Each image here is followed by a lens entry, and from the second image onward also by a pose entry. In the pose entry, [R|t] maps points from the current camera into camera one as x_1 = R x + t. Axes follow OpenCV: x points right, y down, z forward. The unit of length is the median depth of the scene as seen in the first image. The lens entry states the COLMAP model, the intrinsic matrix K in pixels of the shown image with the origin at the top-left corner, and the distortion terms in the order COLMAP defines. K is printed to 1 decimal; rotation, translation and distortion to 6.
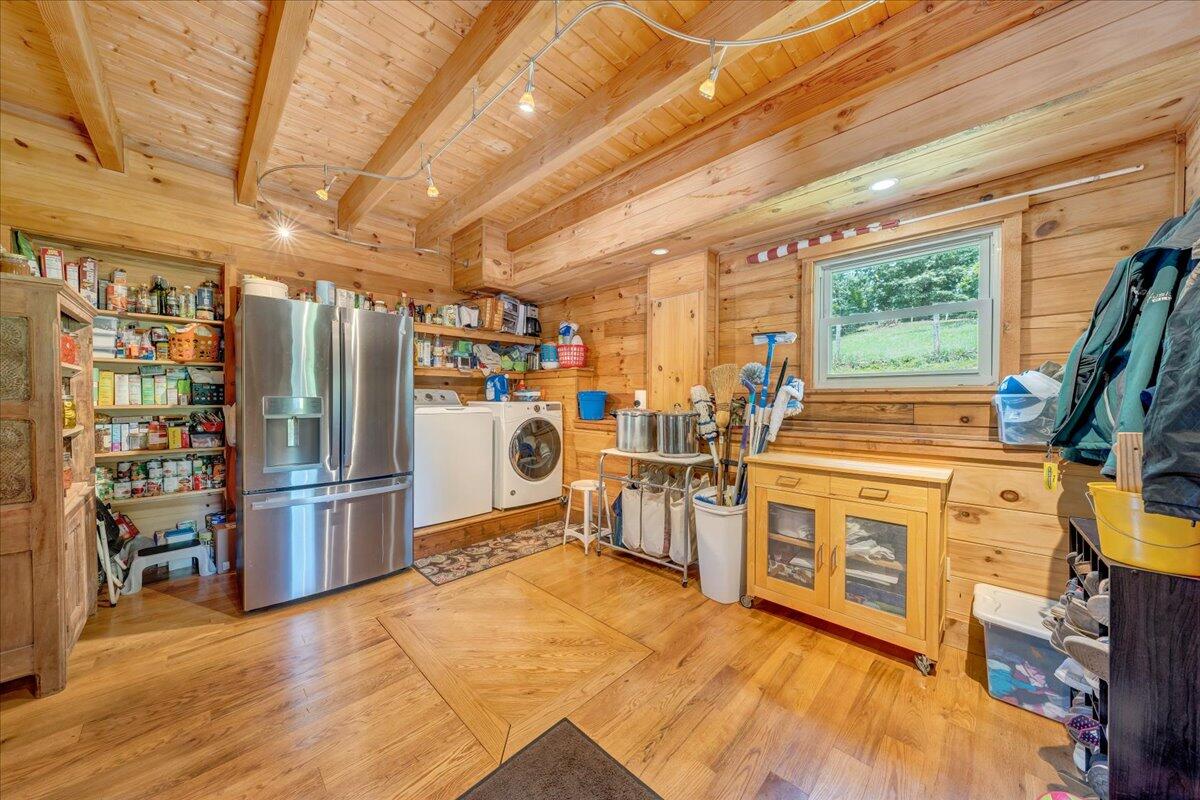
lens RADIAL K [[408.4, 0, 600.0], [0, 408.4, 400.0], [0, 0, 1]] dist [0.001079, 0.000143]
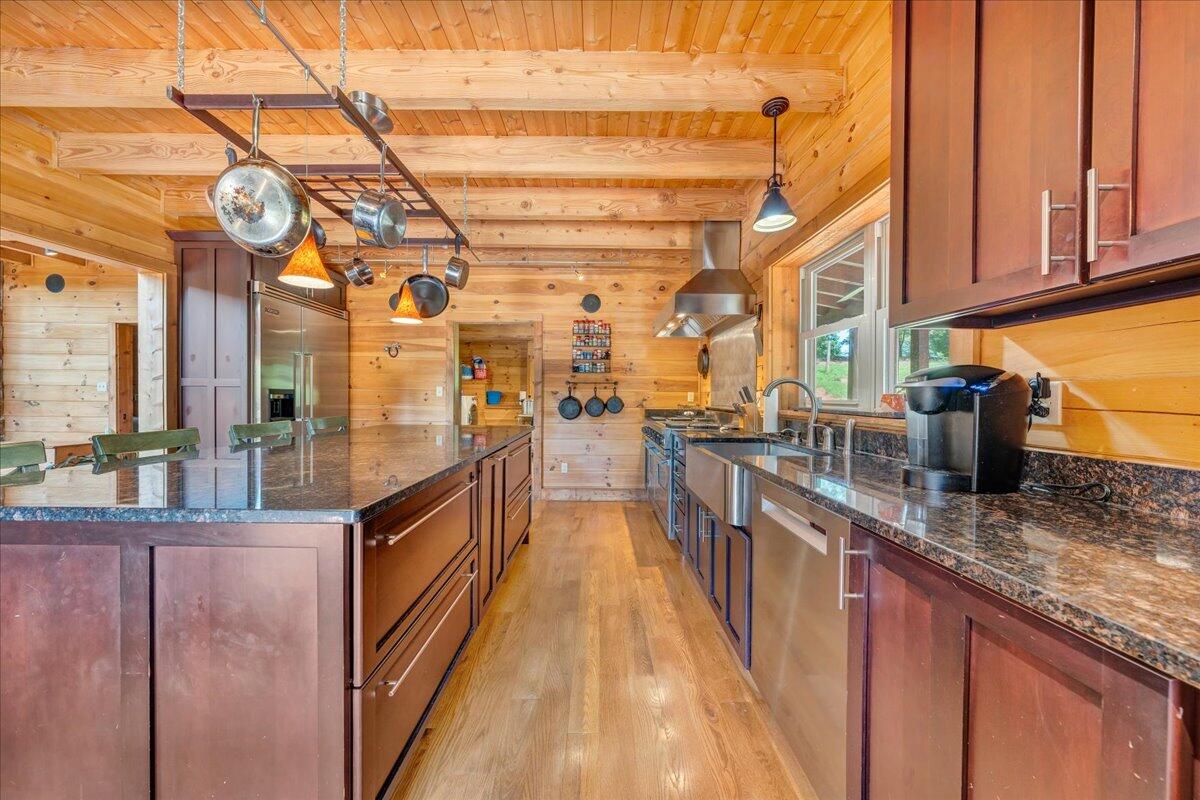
lens RADIAL K [[408.4, 0, 600.0], [0, 408.4, 400.0], [0, 0, 1]] dist [0.001079, 0.000143]
pose [[0.708132, -0.002894, 0.706074, -1.102730], [-0.001005, 0.999986, 0.005107, 0.013062], [-0.706079, -0.004326, 0.708120, -0.875755]]
